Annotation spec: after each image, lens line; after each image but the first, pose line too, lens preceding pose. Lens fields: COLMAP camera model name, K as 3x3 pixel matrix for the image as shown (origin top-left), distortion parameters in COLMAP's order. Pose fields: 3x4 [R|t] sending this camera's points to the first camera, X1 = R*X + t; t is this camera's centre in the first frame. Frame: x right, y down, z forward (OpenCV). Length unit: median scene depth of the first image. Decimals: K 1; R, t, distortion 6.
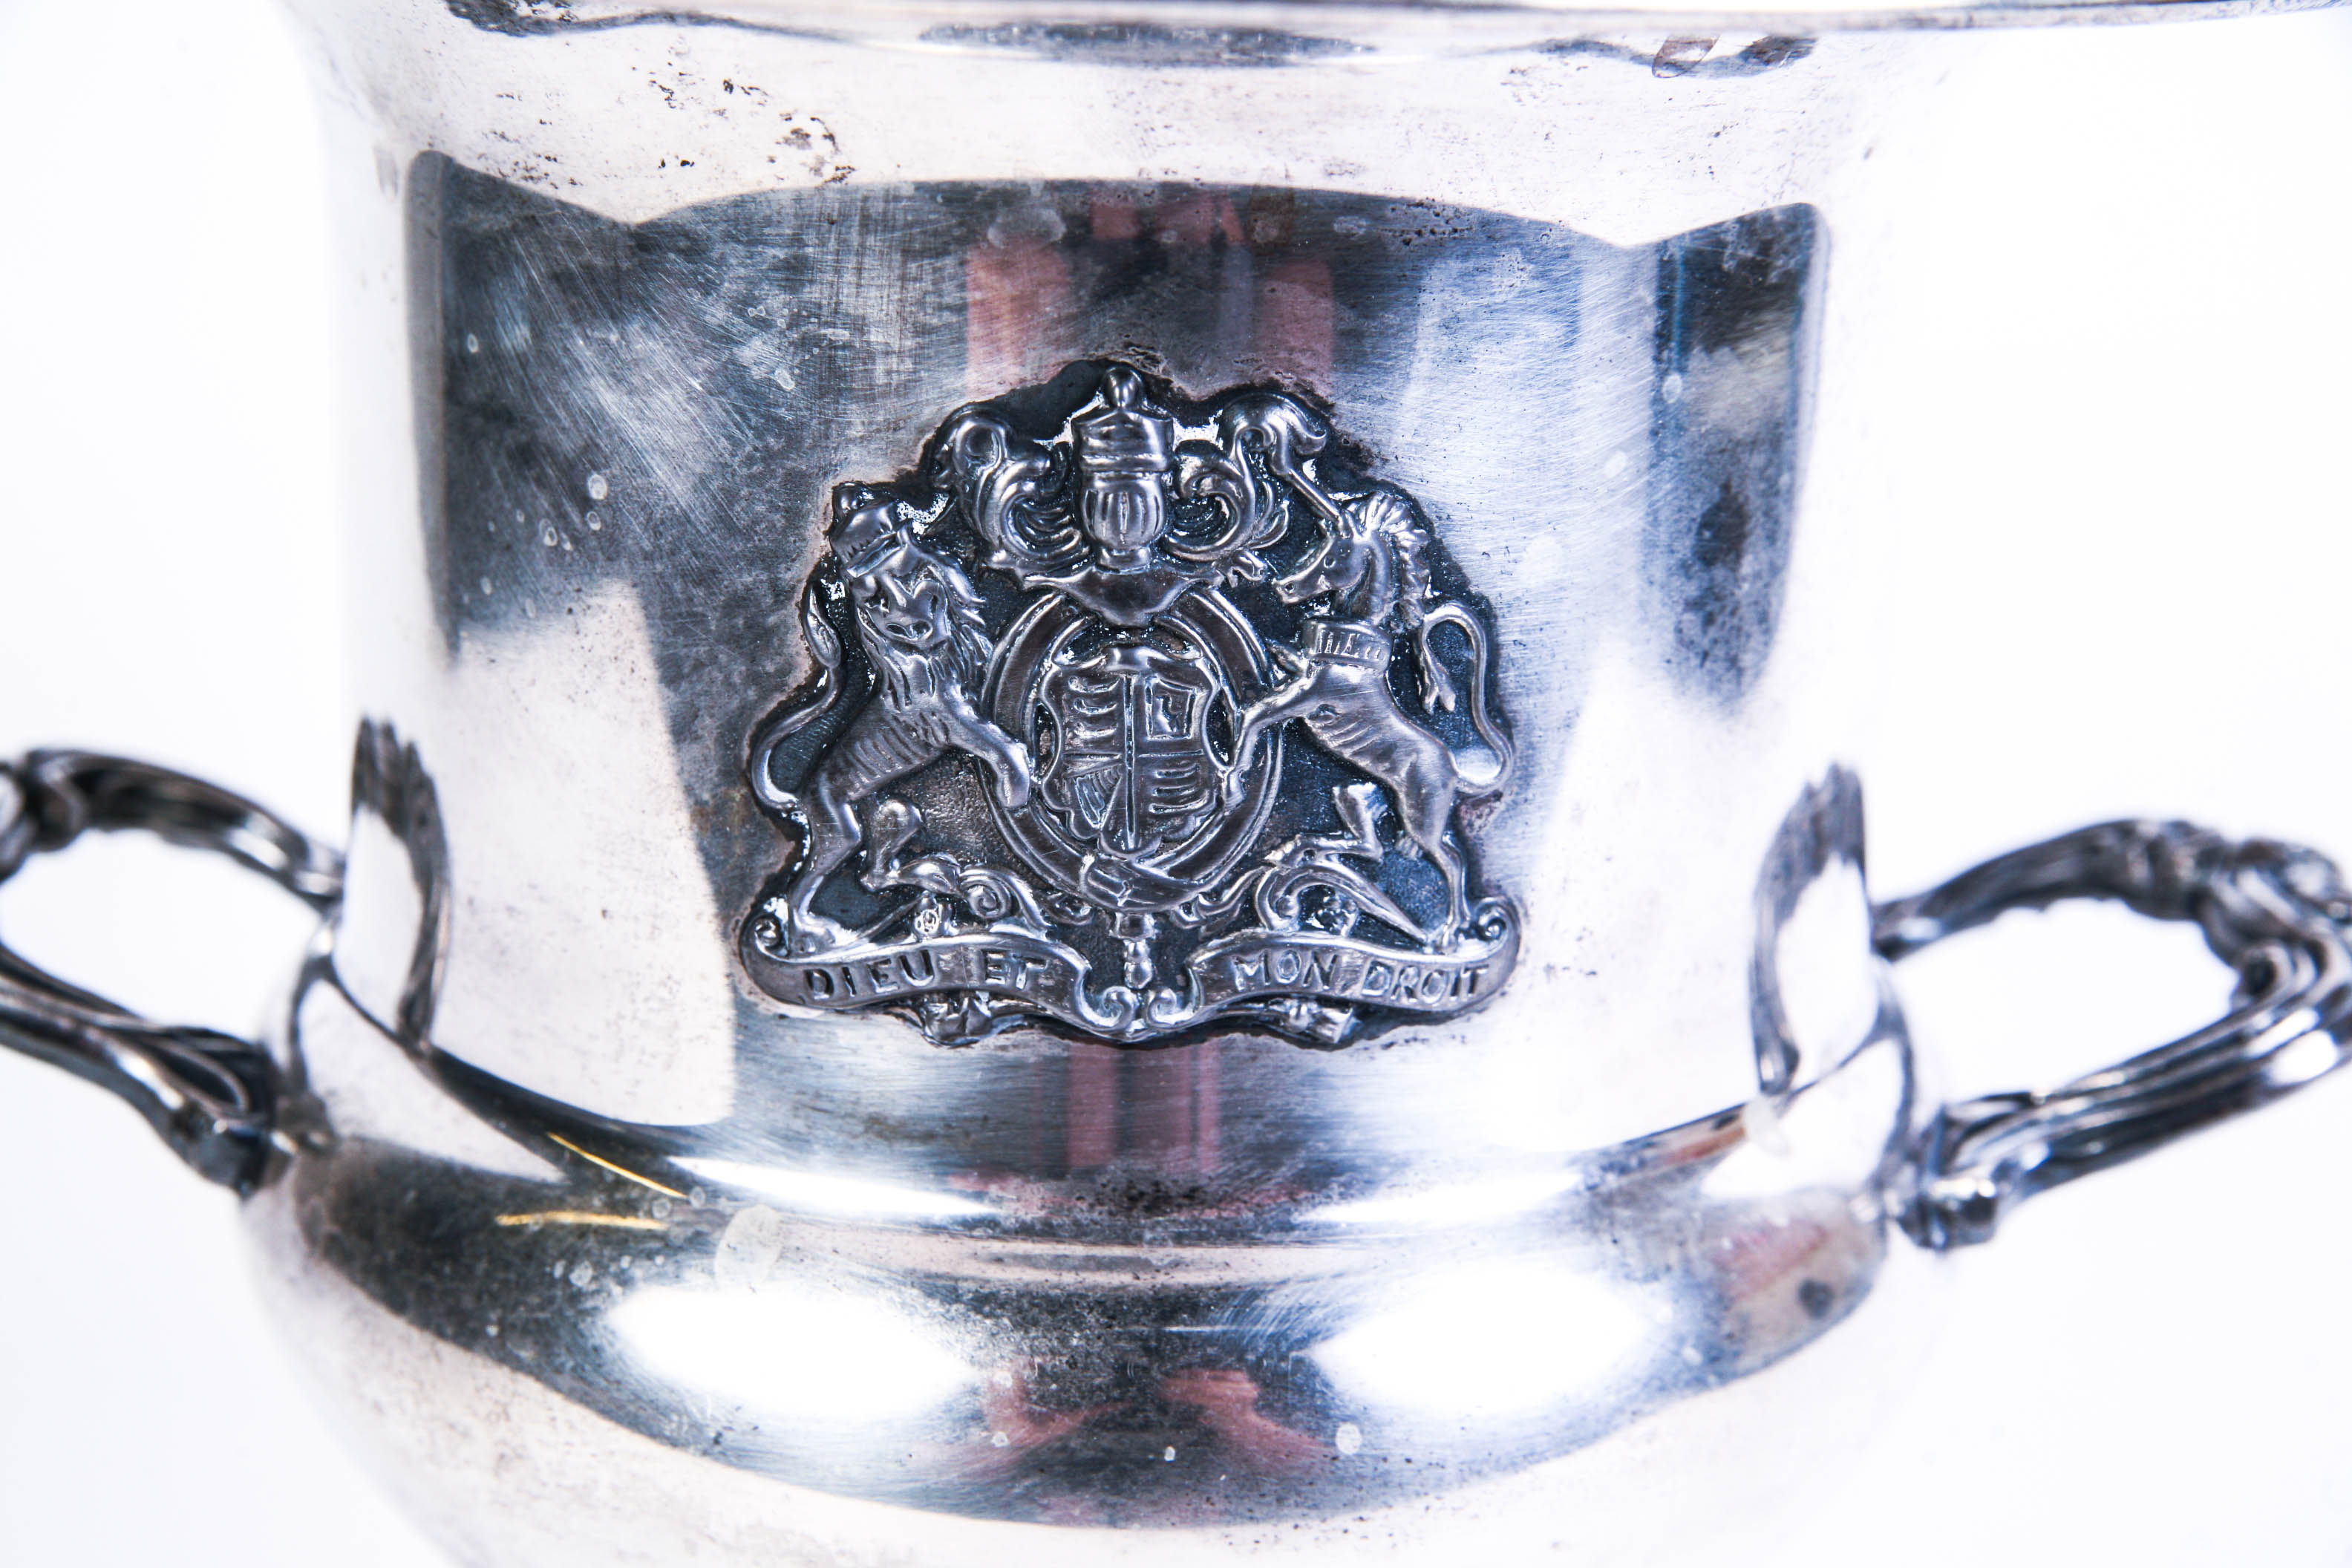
lens RADIAL K [[3728.2, 0, 1179.1], [0, 3728.2, 797.8], [0, 0, 1]] dist [-0.056584, 0.000000]
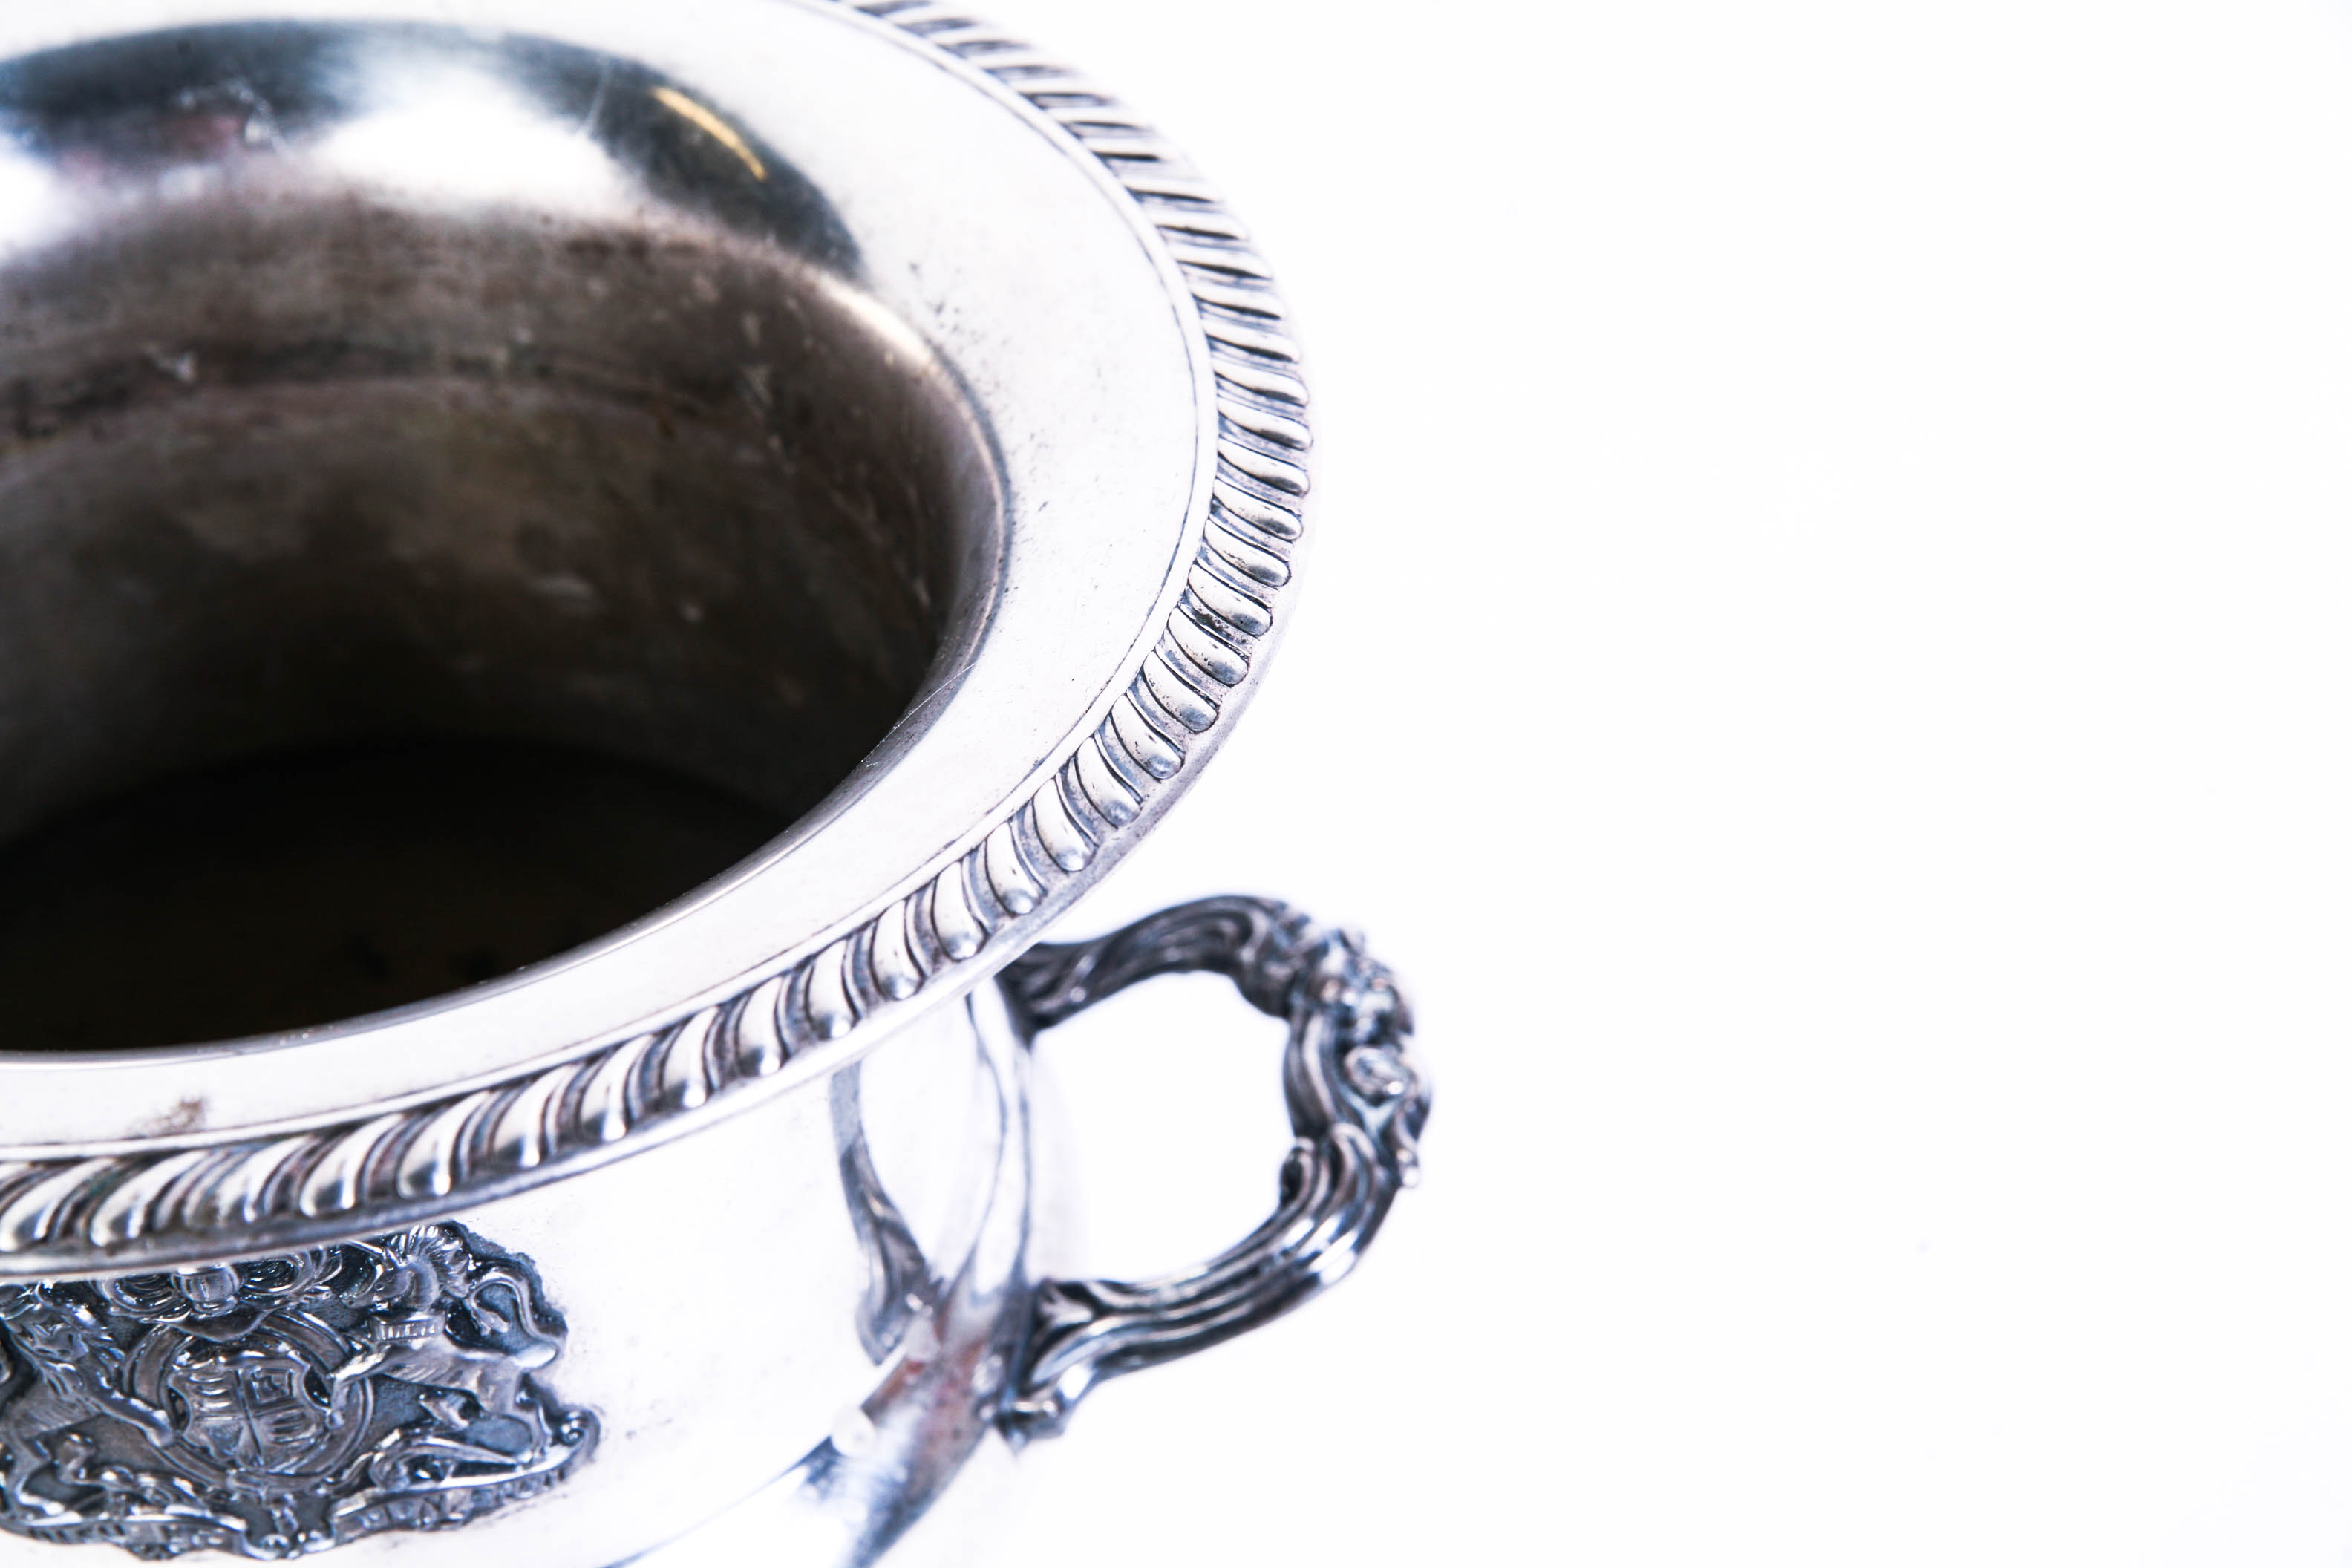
lens RADIAL K [[4203.2, 0, 1184.7], [0, 4203.2, 804.9], [0, 0, 1]] dist [0.074069, 0.000000]
pose [[0.996945, -0.075315, 0.020706, 0.281623], [0.060187, 0.909673, 0.410940, -0.747673], [-0.049786, -0.408439, 0.911427, -0.240061]]
